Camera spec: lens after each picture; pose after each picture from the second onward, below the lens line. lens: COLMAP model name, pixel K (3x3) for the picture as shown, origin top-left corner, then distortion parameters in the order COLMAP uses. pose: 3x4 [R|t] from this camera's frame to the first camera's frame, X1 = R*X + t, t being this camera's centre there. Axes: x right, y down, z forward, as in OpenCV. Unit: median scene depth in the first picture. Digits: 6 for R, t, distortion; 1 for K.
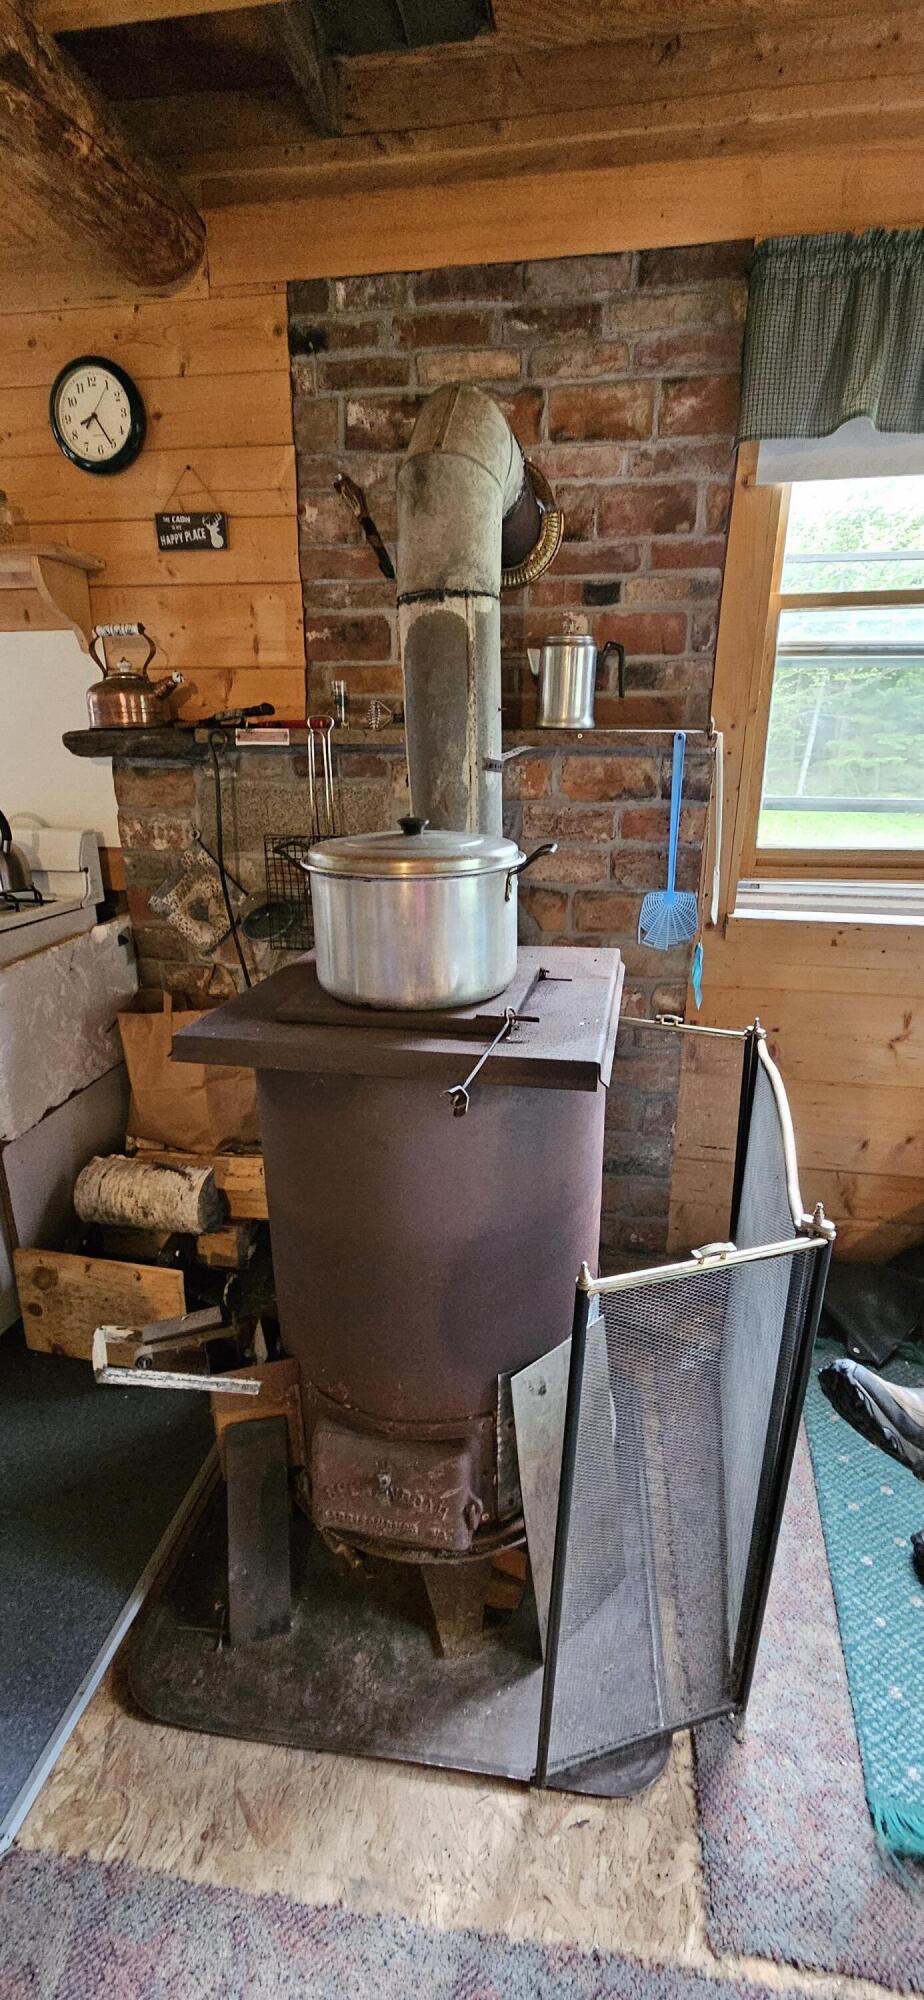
lens RADIAL K [[818.3, 0, 456.4], [0, 818.3, 983.2], [0, 0, 1]] dist [-0.001187, -0.002267]
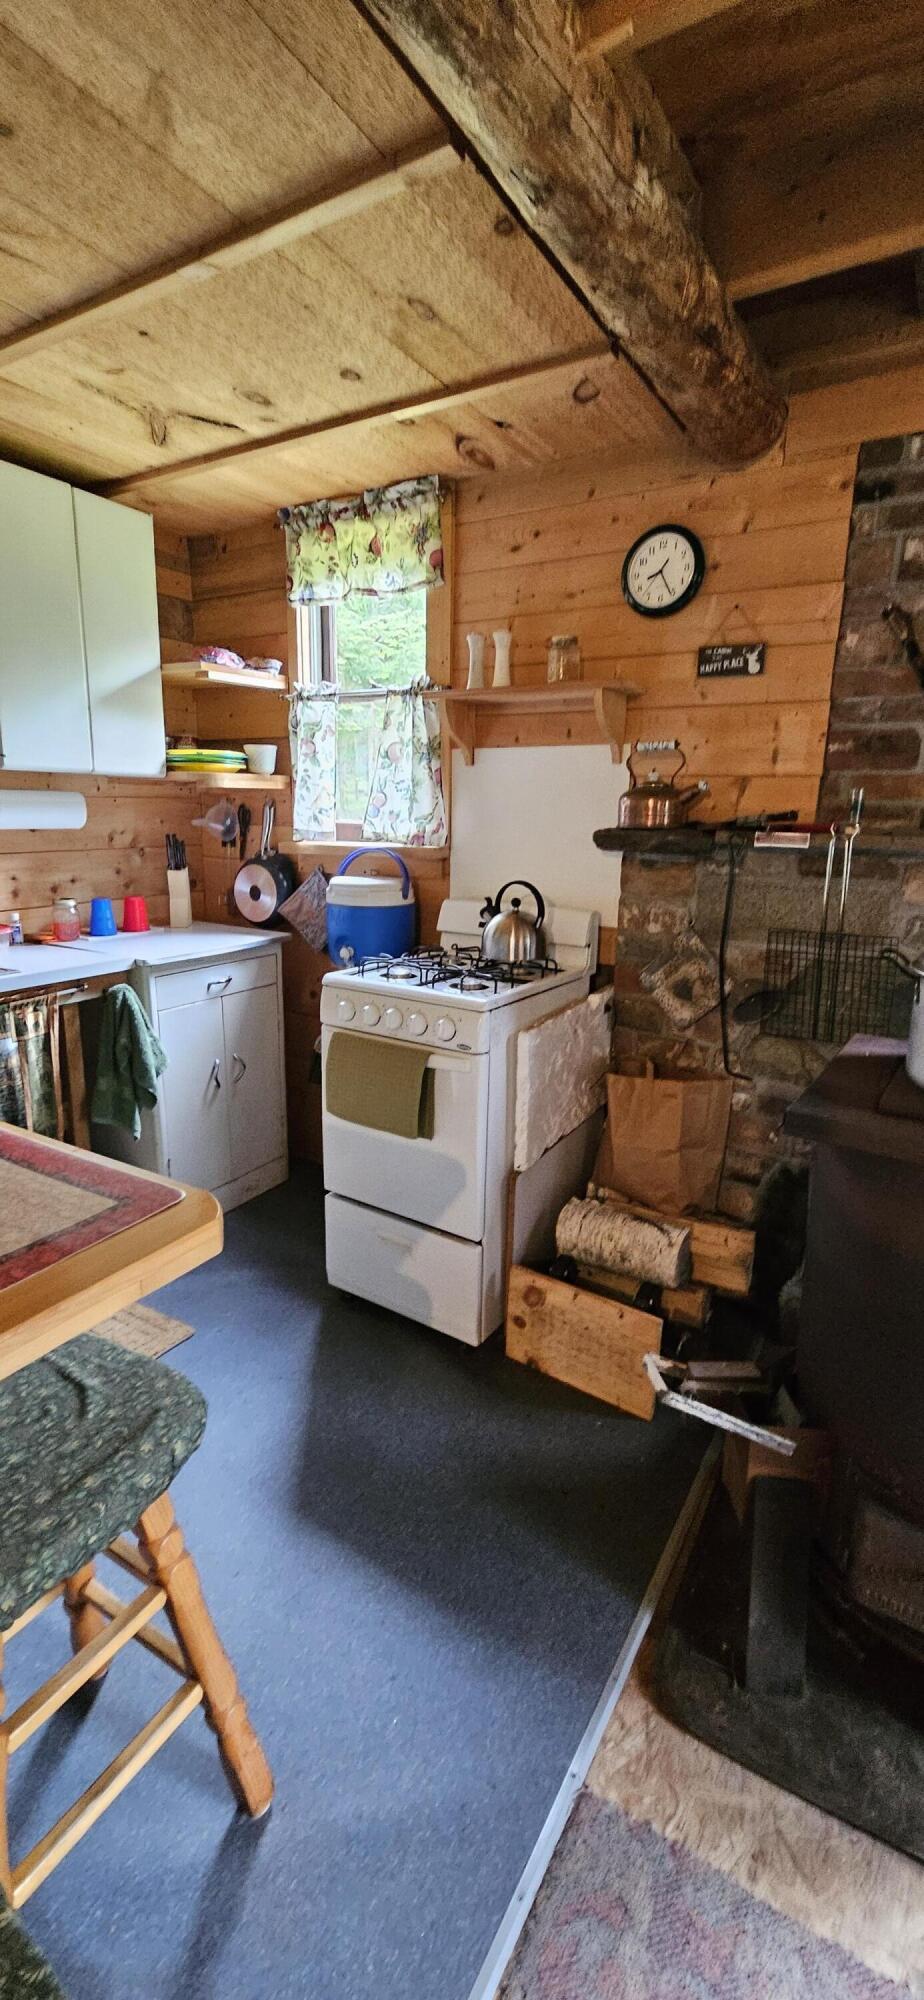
lens RADIAL K [[818.3, 0, 456.4], [0, 818.3, 983.2], [0, 0, 1]] dist [-0.001187, -0.002267]
pose [[0.924119, 0.092132, -0.370832, -0.212996], [-0.122255, 0.990773, -0.058507, 0.004698], [0.362020, 0.099403, 0.926855, -0.145661]]
